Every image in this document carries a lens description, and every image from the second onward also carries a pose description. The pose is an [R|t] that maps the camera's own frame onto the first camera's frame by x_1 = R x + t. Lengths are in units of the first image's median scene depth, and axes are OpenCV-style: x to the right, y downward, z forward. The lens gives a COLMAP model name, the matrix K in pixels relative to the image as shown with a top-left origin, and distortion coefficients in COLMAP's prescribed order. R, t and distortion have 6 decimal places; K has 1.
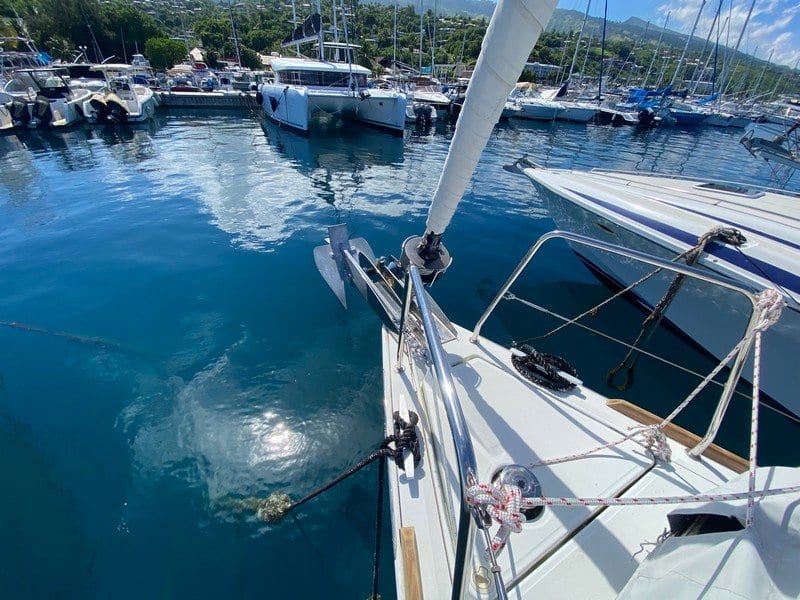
lens RADIAL K [[320.2, 0, 399.4], [0, 320.2, 299.0], [0, 0, 1]] dist [0.015046, -0.017352]
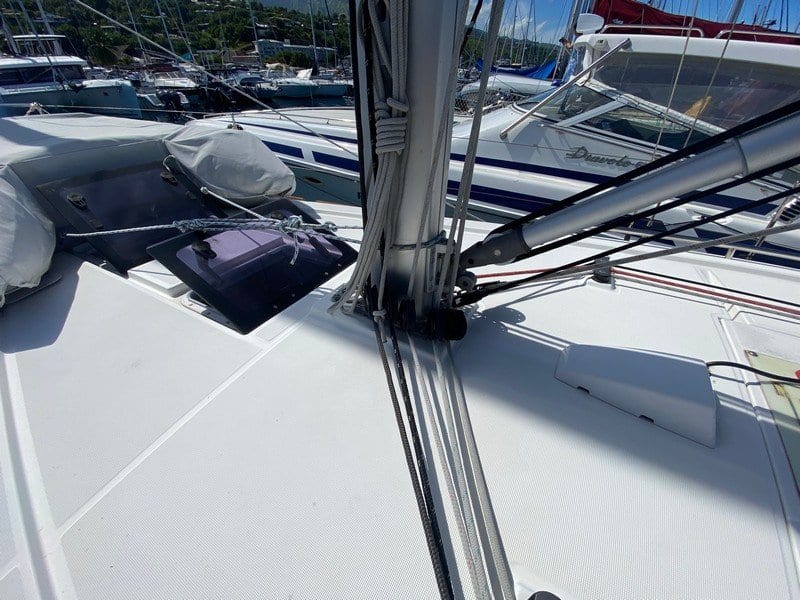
lens RADIAL K [[321.6, 0, 398.1], [0, 321.6, 297.8], [0, 0, 1]] dist [0.014153, -0.018371]
pose [[0.860594, -0.321606, 0.394901, 0.081725], [0.310124, 0.945982, 0.094561, 0.085588], [-0.403980, 0.041089, 0.913844, -0.105985]]
